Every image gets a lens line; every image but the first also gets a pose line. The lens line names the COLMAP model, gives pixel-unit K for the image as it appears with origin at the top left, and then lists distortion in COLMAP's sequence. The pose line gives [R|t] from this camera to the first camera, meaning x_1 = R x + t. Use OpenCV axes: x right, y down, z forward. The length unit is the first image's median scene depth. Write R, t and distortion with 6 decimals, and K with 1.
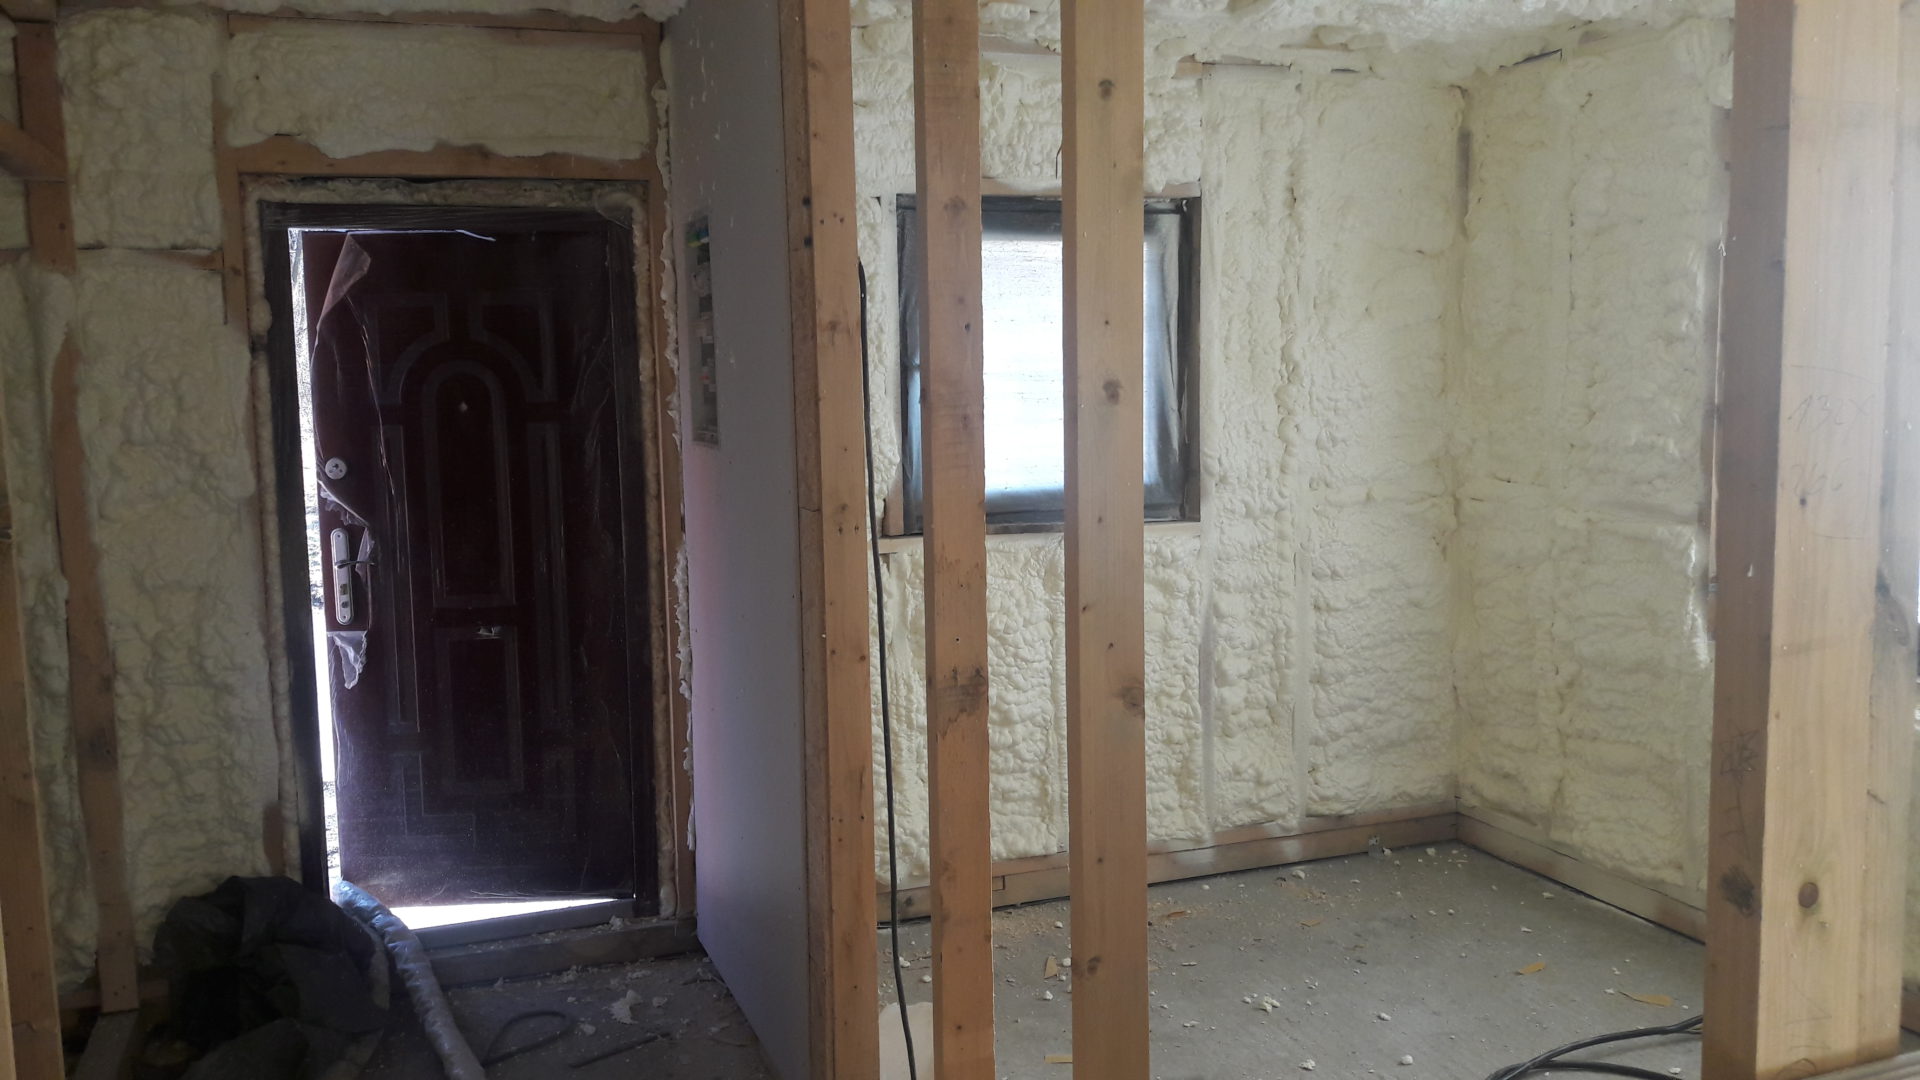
lens RADIAL K [[1574.1, 0, 934.6], [0, 1574.1, 536.5], [0, 0, 1]] dist [0.194381, -0.499162]
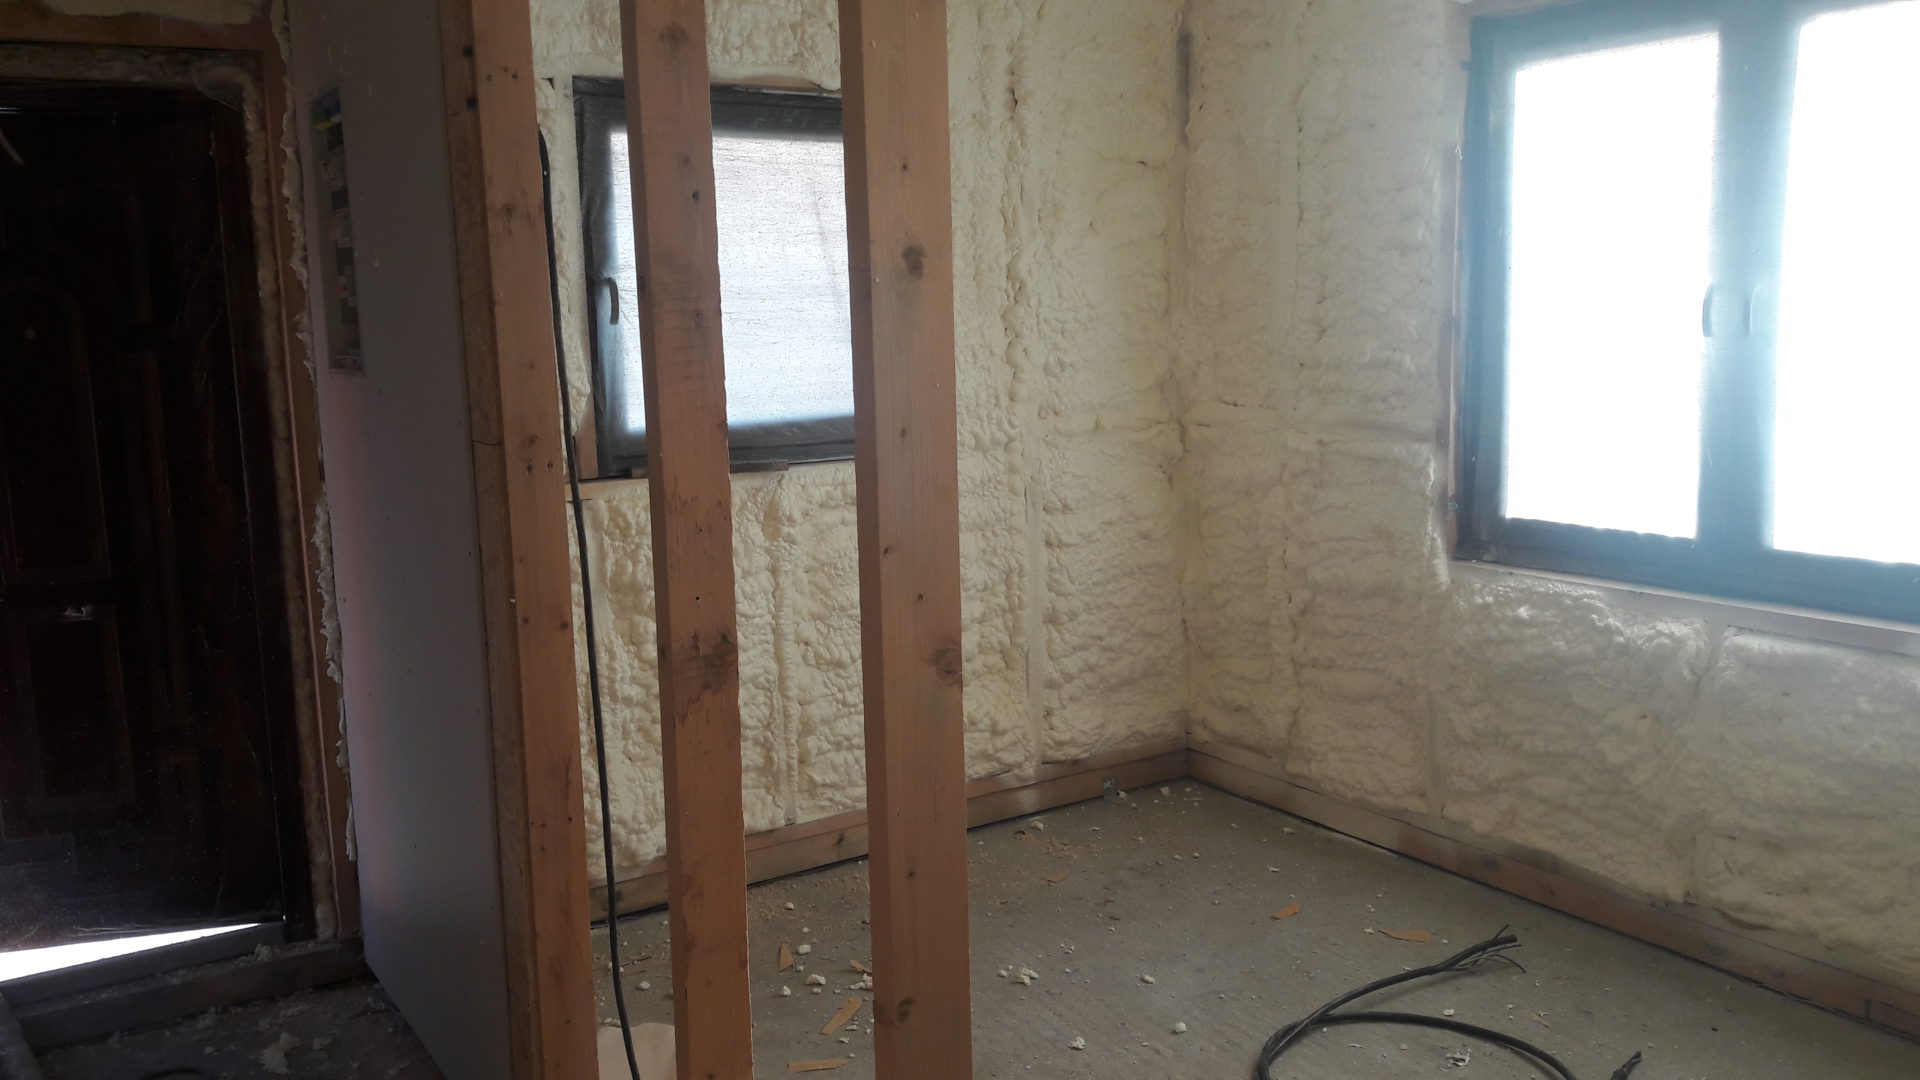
lens RADIAL K [[1574.1, 0, 934.6], [0, 1574.1, 536.5], [0, 0, 1]] dist [0.194381, -0.499162]
pose [[0.979068, -0.037458, 0.200059, -0.014476], [0.030825, 0.998870, 0.036164, 0.005222], [-0.201187, -0.029240, 0.979116, 0.111903]]
